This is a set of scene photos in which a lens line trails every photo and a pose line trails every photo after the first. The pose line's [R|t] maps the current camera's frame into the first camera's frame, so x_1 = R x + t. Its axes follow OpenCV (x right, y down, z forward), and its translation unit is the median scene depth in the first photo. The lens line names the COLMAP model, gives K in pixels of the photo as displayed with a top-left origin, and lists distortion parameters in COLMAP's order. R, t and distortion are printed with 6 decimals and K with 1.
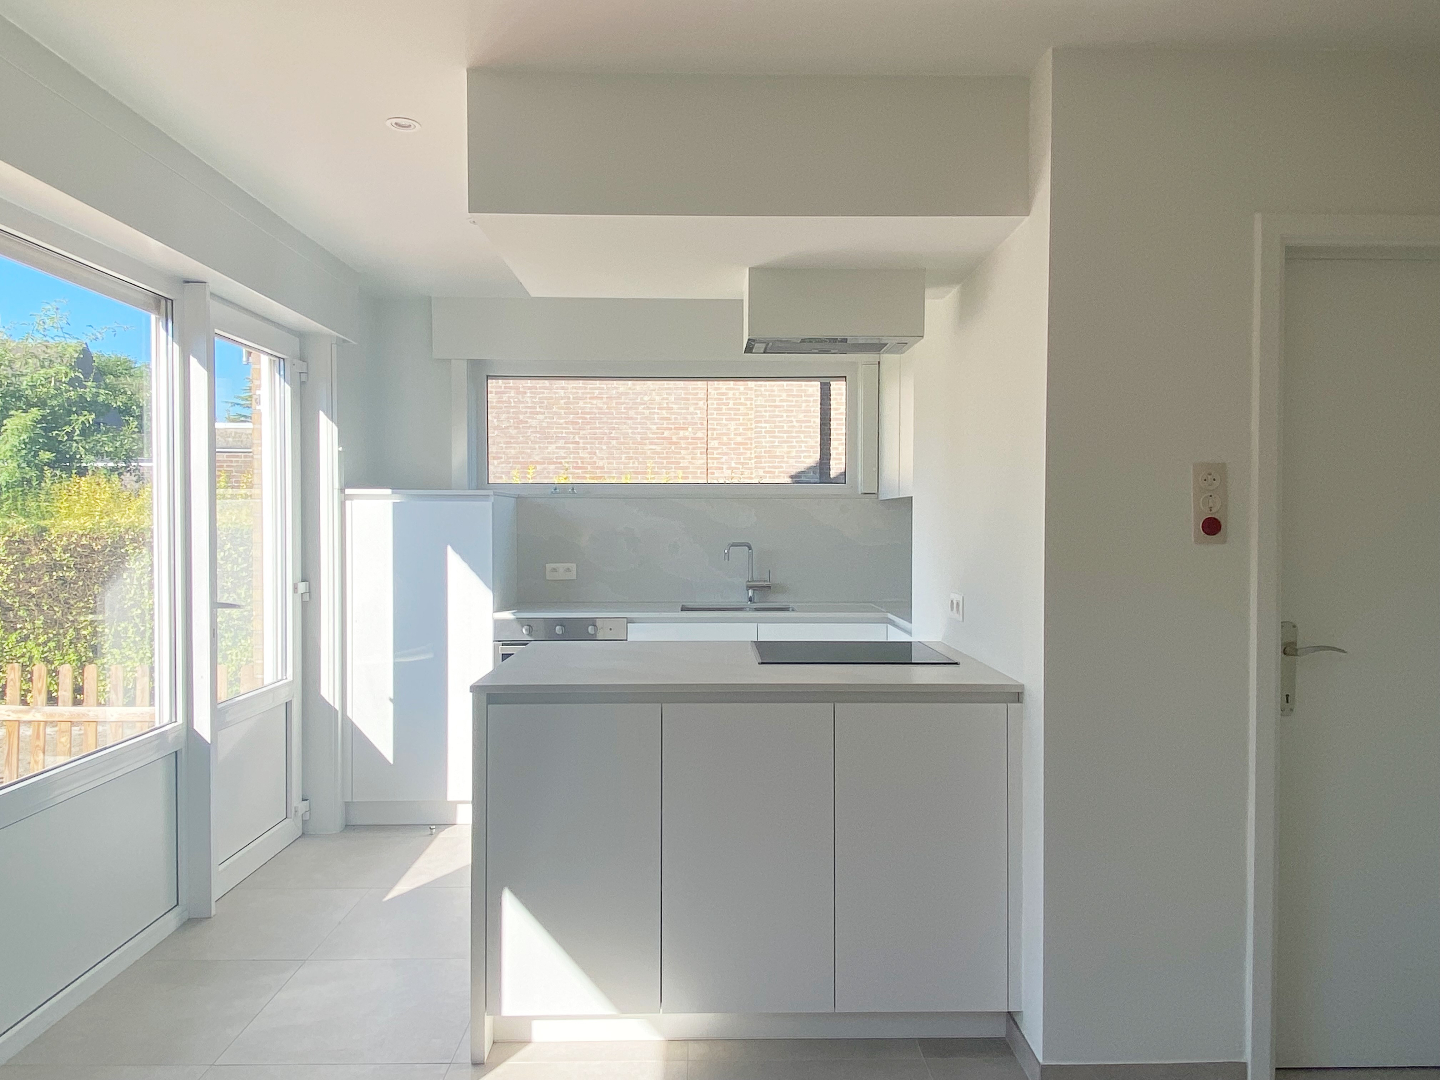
lens RADIAL K [[1013.2, 0, 728.0], [0, 1013.2, 542.9], [0, 0, 1]] dist [0.026526, -0.000982]
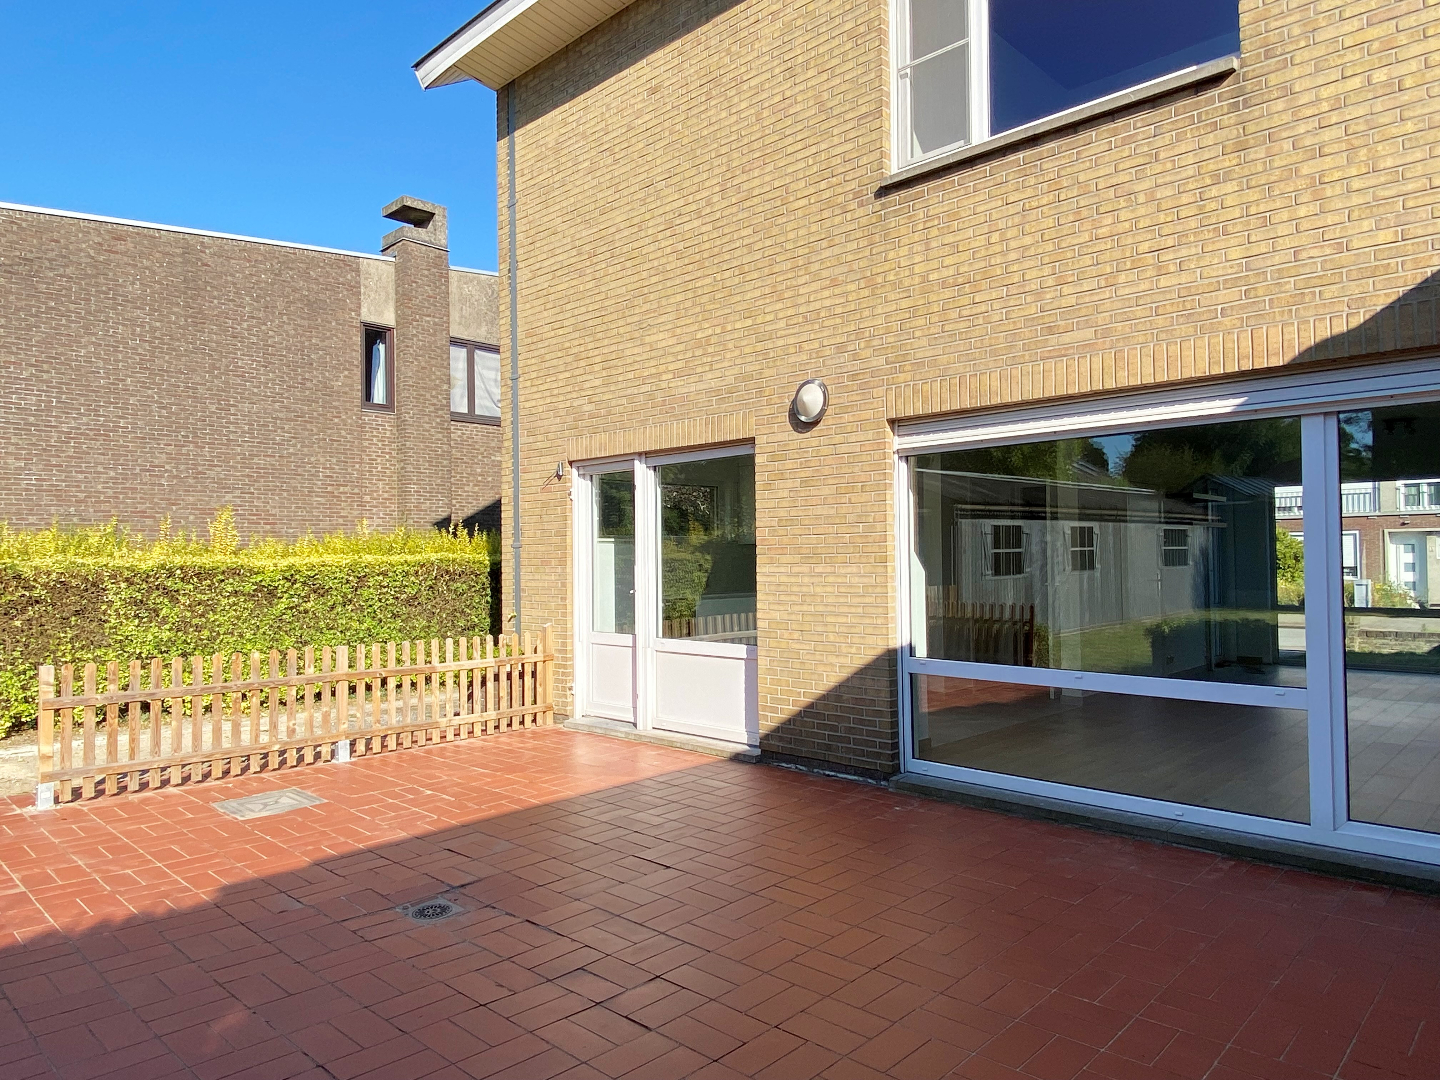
lens RADIAL K [[937.2, 0, 719.4], [0, 937.2, 544.4], [0, 0, 1]] dist [-0.002260, -0.001011]
pose [[0.718037, 0.002254, 0.696001, -1.610407], [0.025080, 0.999262, -0.029110, 0.013027], [-0.695552, 0.038358, 0.717451, -0.431024]]
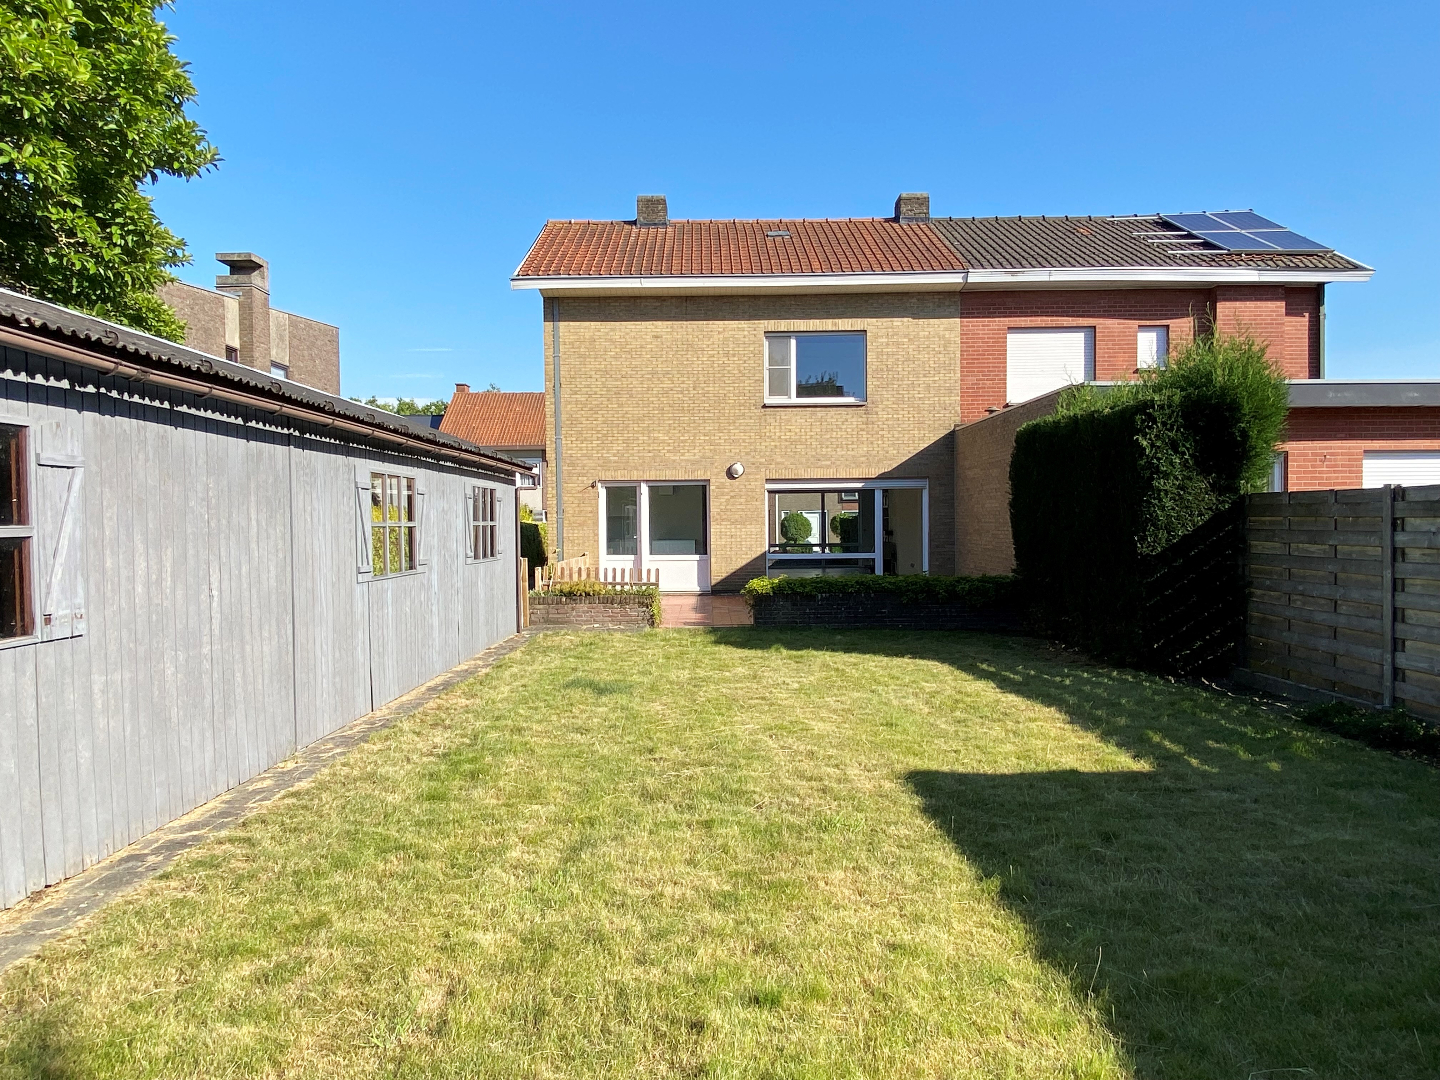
lens RADIAL K [[937.2, 0, 719.2], [0, 937.2, 540.3], [0, 0, 1]] dist [-0.002260, -0.001011]
pose [[0.035272, -0.018076, 0.999214, -4.769738], [0.027990, 0.999462, 0.017093, 0.001422], [-0.998986, 0.027365, 0.035759, 0.418747]]
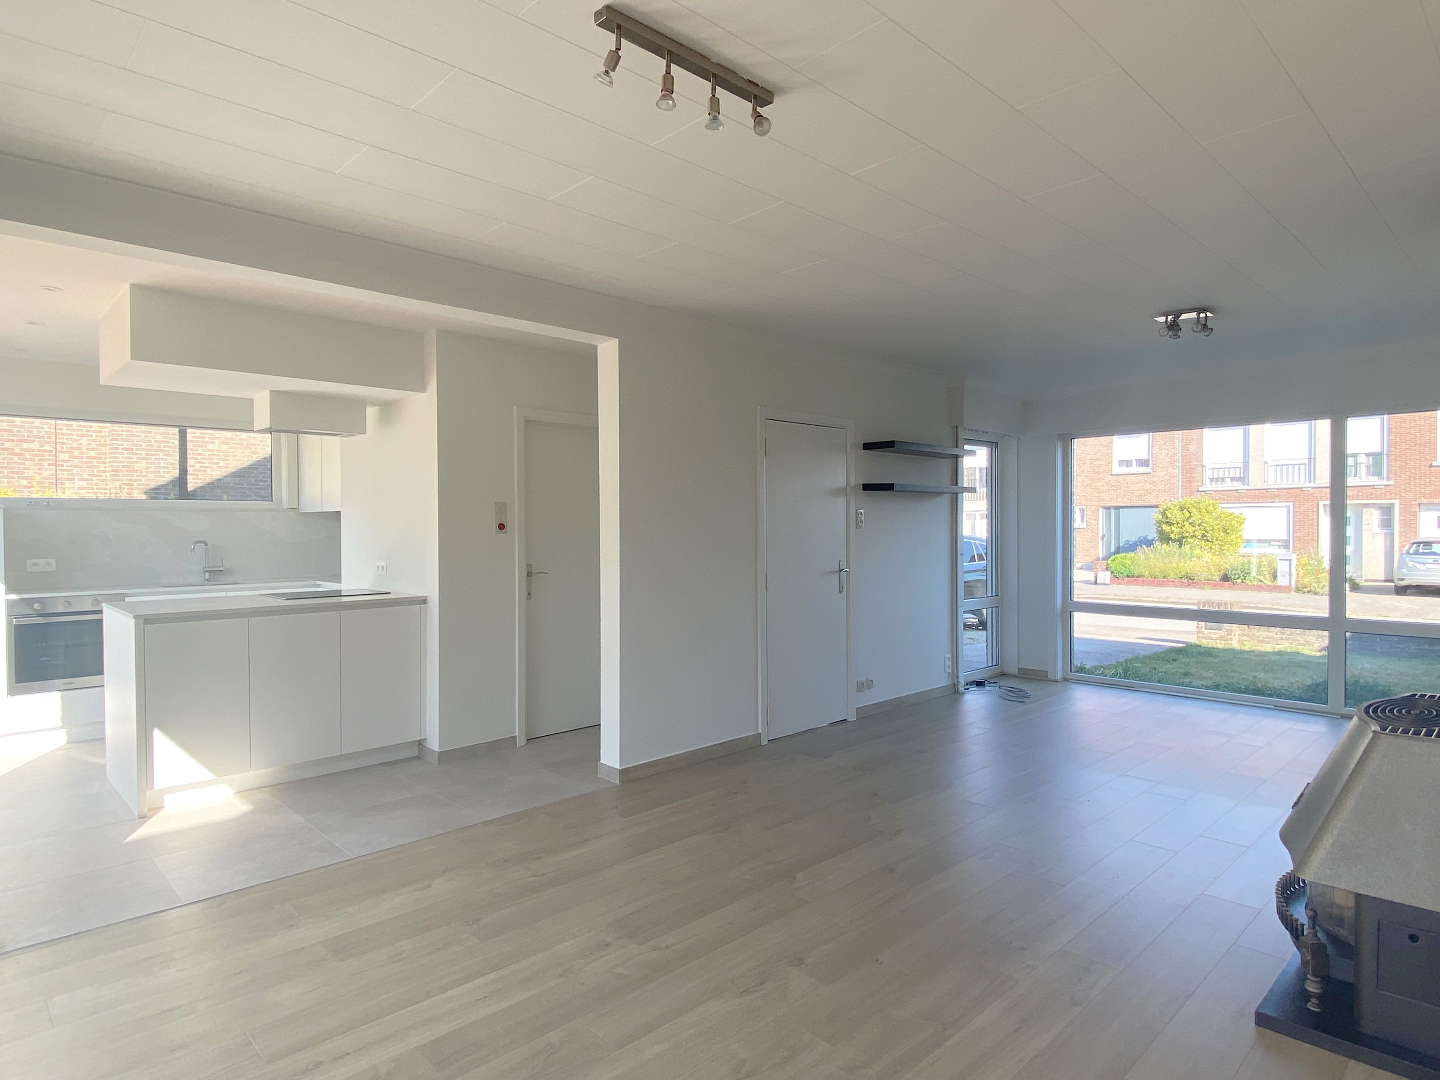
lens RADIAL K [[820.8, 0, 729.4], [0, 820.8, 535.4], [0, 0, 1]] dist [-0.017492, -0.003119]
pose [[0.744123, -0.011188, 0.667948, -0.201773], [0.018450, 0.999823, -0.003806, 0.009991], [-0.667787, 0.015156, 0.744198, -0.389179]]
